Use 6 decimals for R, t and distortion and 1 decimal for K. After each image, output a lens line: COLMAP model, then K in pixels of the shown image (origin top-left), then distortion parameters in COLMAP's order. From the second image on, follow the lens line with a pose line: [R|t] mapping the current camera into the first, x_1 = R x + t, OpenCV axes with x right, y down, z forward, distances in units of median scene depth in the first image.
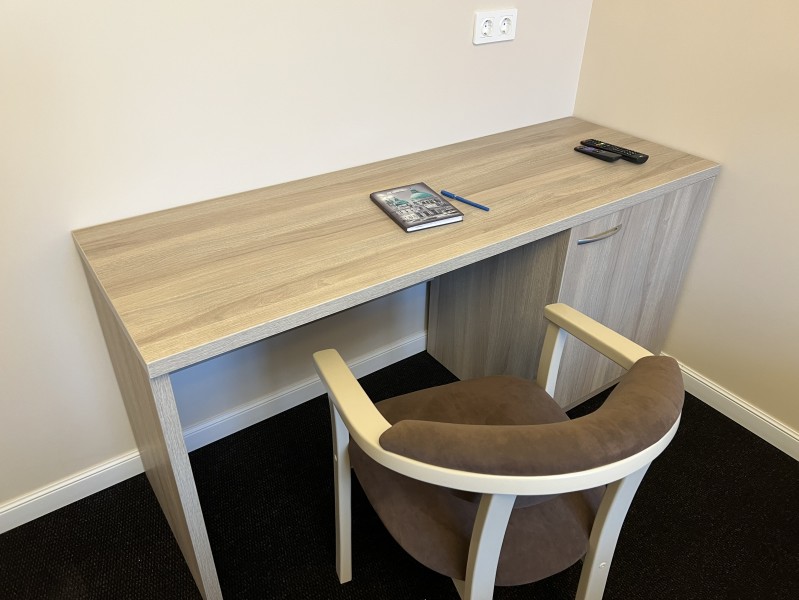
lens RADIAL K [[614.0, 0, 400.3], [0, 614.0, 300.4], [0, 0, 1]] dist [0.016299, -0.001409]
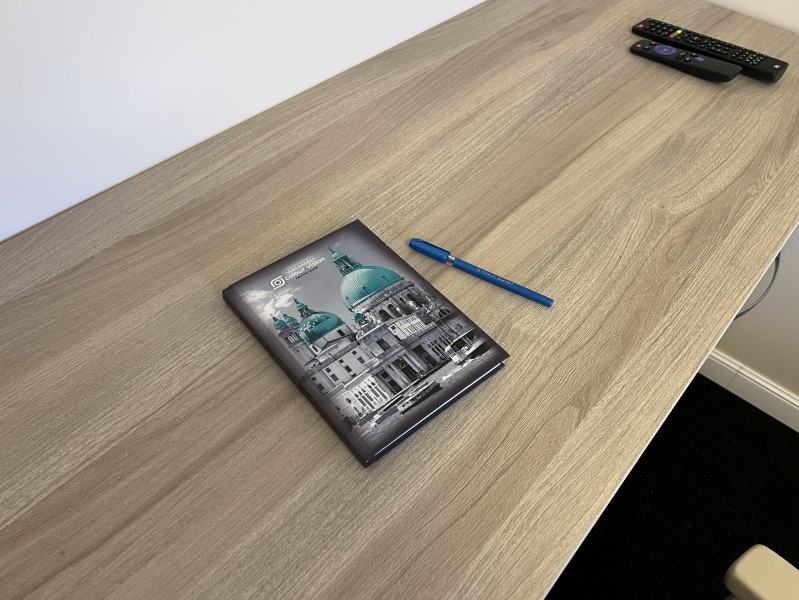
lens RADIAL K [[614.0, 0, 399.0], [0, 614.0, 299.8], [0, 0, 1]] dist [0.016299, -0.001409]
pose [[0.970643, -0.152777, 0.185771, -0.017676], [0.095487, 0.953651, 0.285363, -0.259631], [-0.220758, -0.259247, 0.940243, 0.645468]]
